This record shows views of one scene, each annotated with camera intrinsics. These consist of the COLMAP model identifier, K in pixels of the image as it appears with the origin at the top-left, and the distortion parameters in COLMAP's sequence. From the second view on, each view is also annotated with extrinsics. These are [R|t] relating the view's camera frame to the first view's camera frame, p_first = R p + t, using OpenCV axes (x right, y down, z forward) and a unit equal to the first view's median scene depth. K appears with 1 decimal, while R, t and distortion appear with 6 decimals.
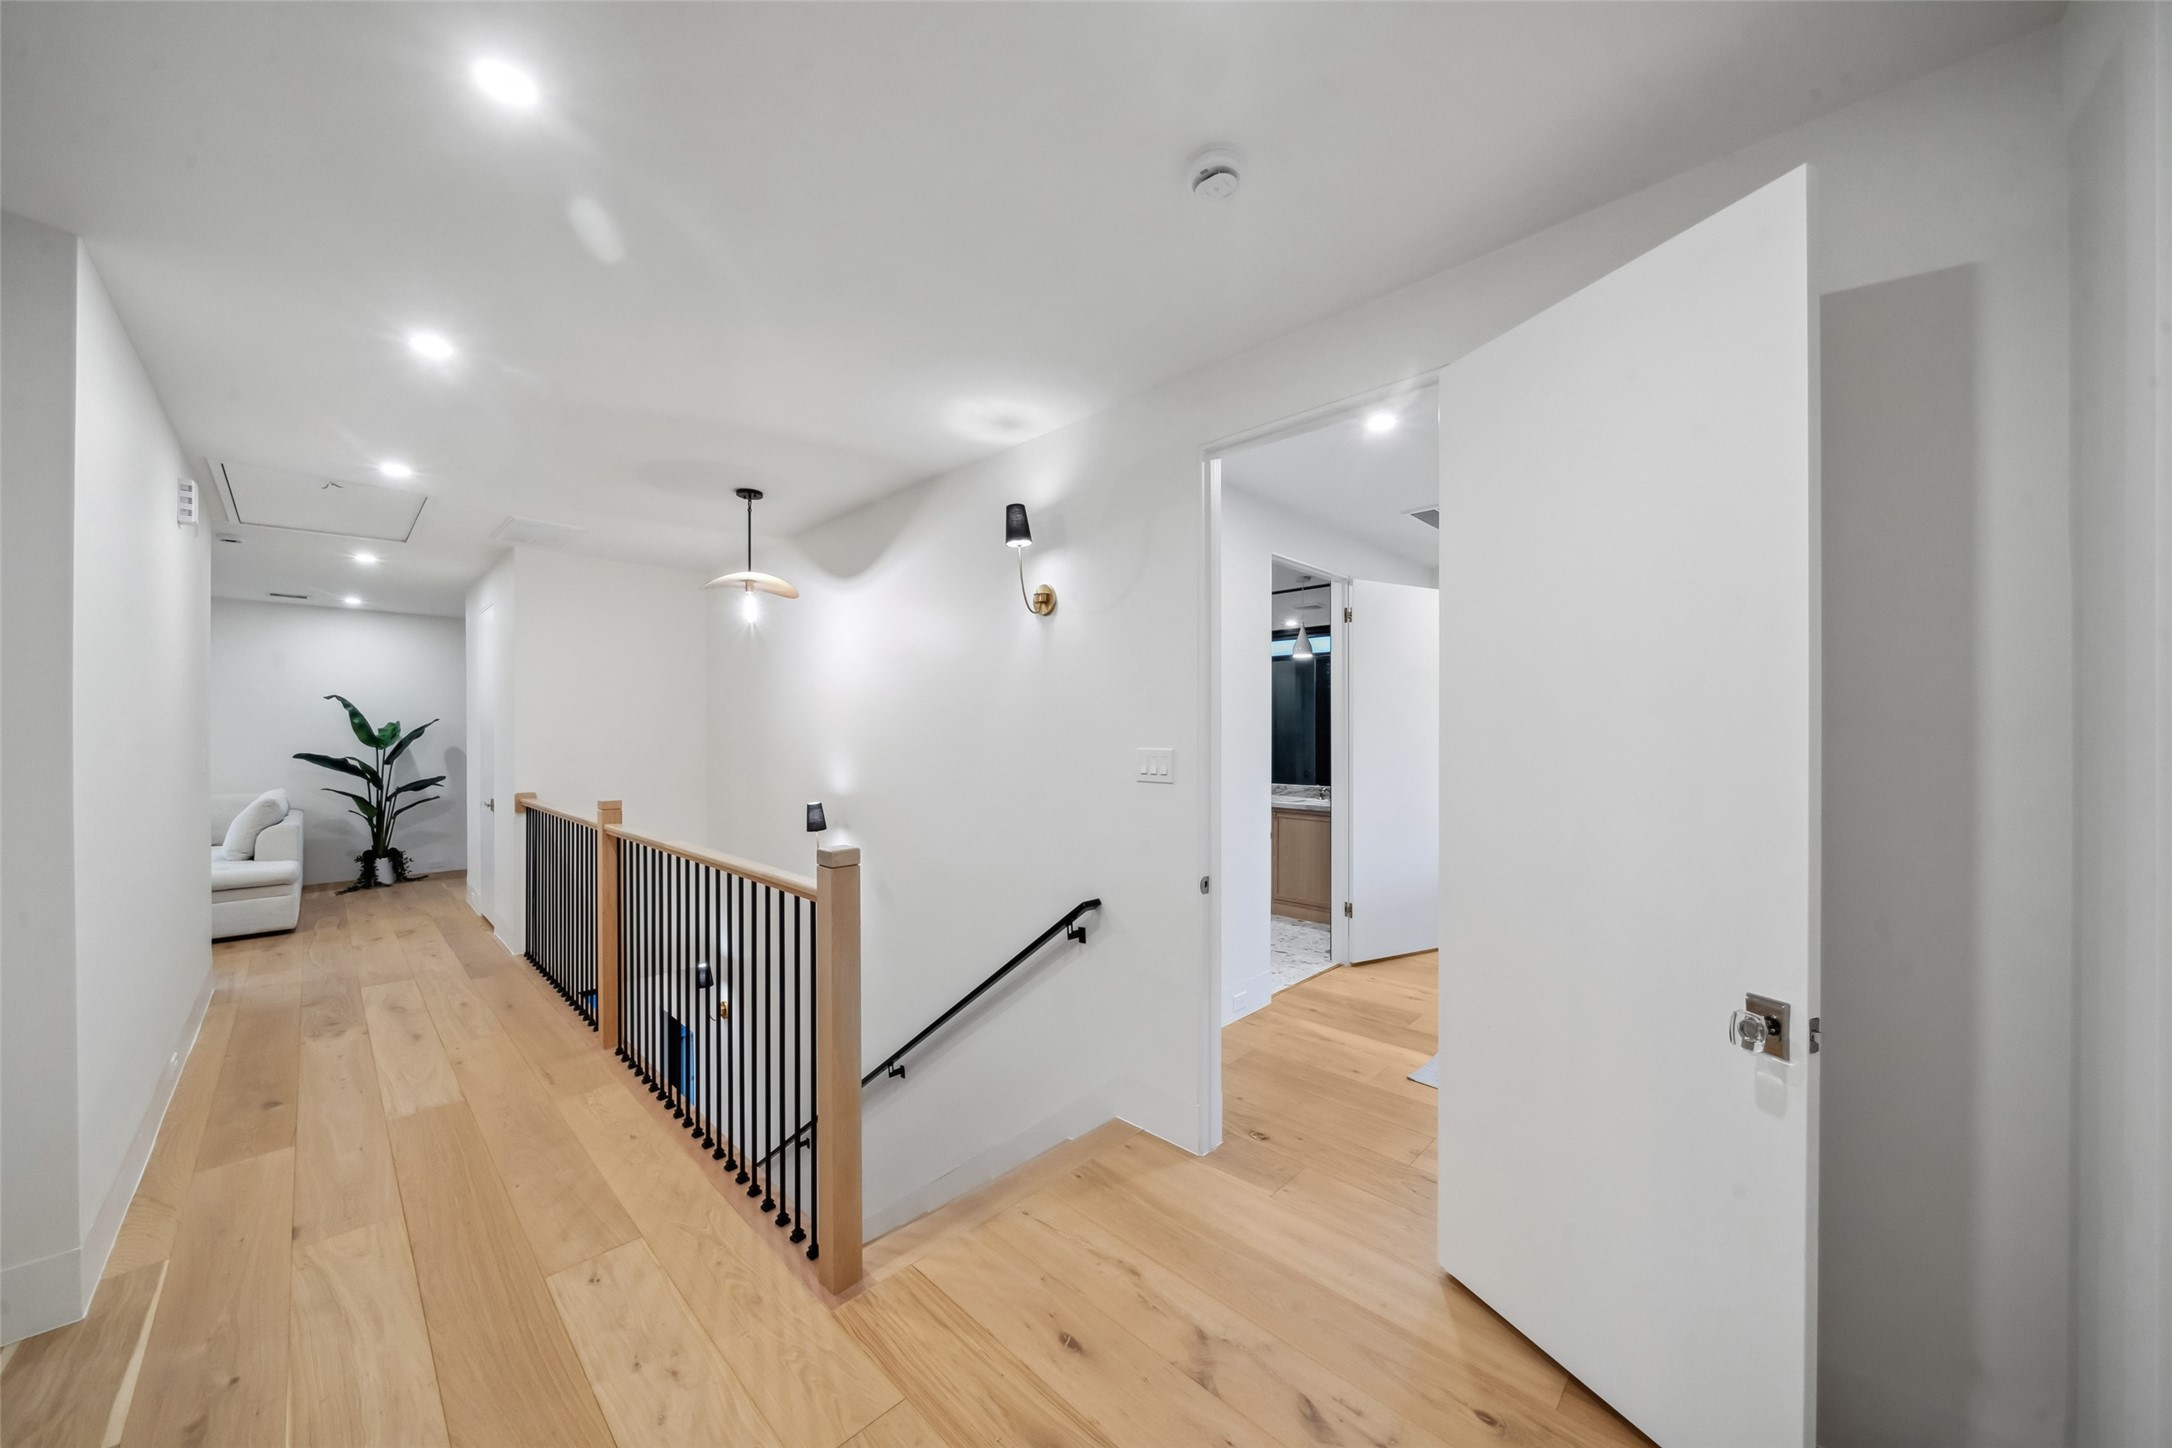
lens RADIAL K [[754.6, 0, 1086.5], [0, 754.6, 731.4], [0, 0, 1]] dist [-0.001711, -0.000198]
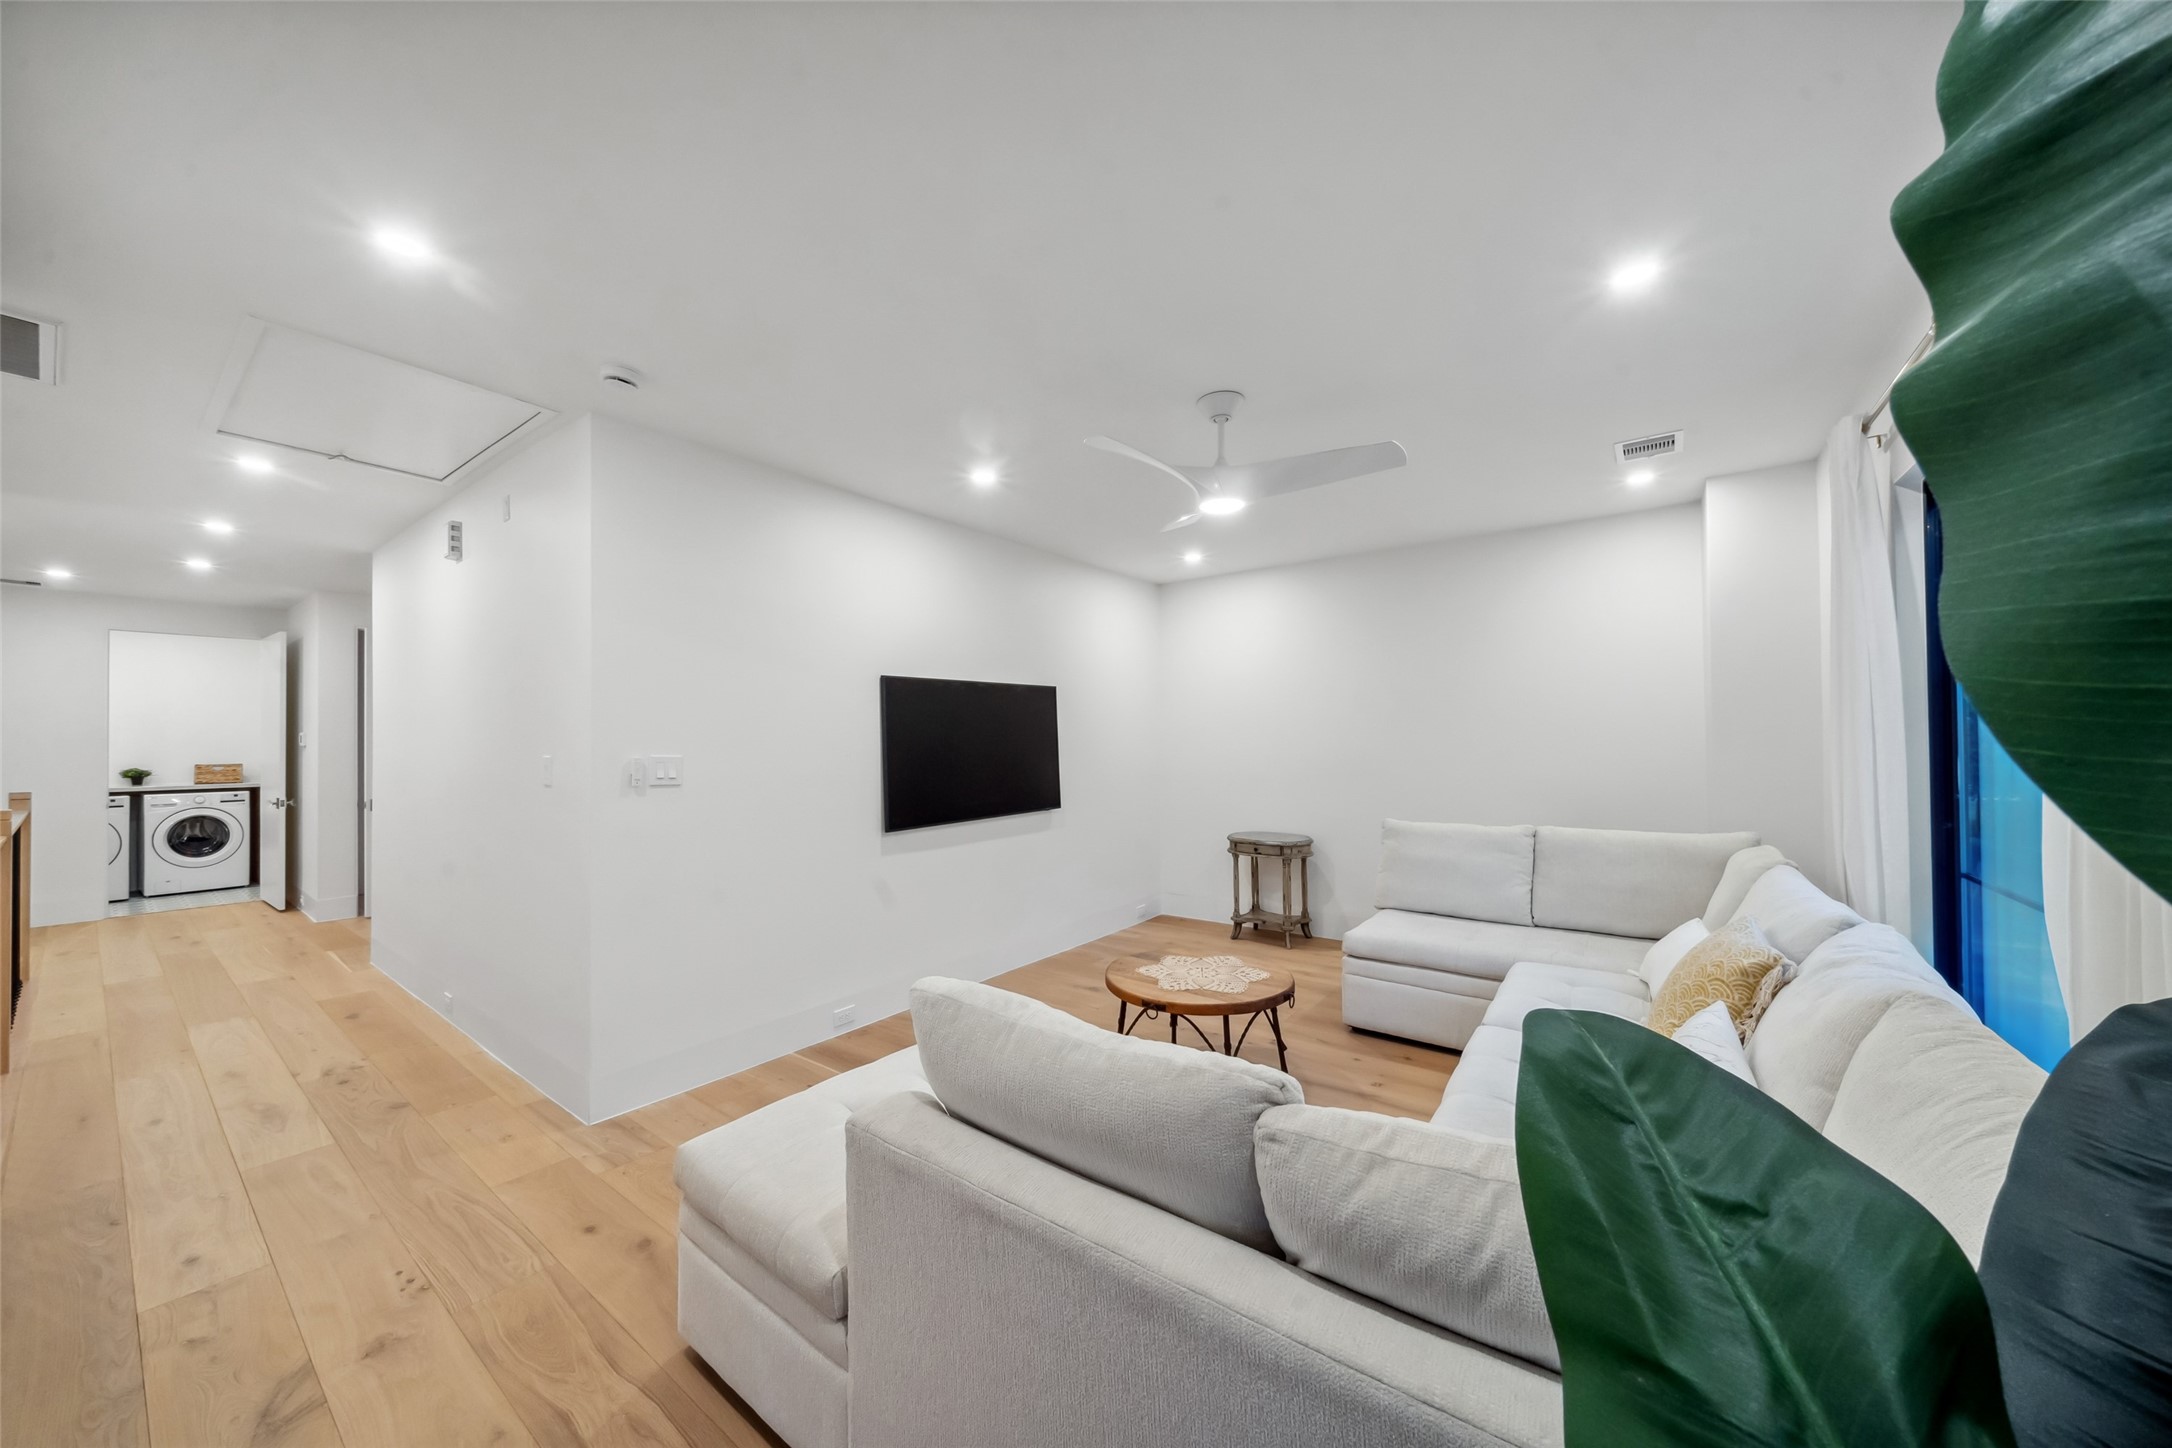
lens RADIAL K [[754.6, 0, 1087.0], [0, 754.6, 727.1], [0, 0, 1]] dist [-0.001711, -0.000198]
pose [[-0.991245, 0.011349, -0.131544, -1.698794], [0.012872, 0.999860, -0.010730, 0.011431], [0.131403, -0.012329, -0.991252, 1.926398]]
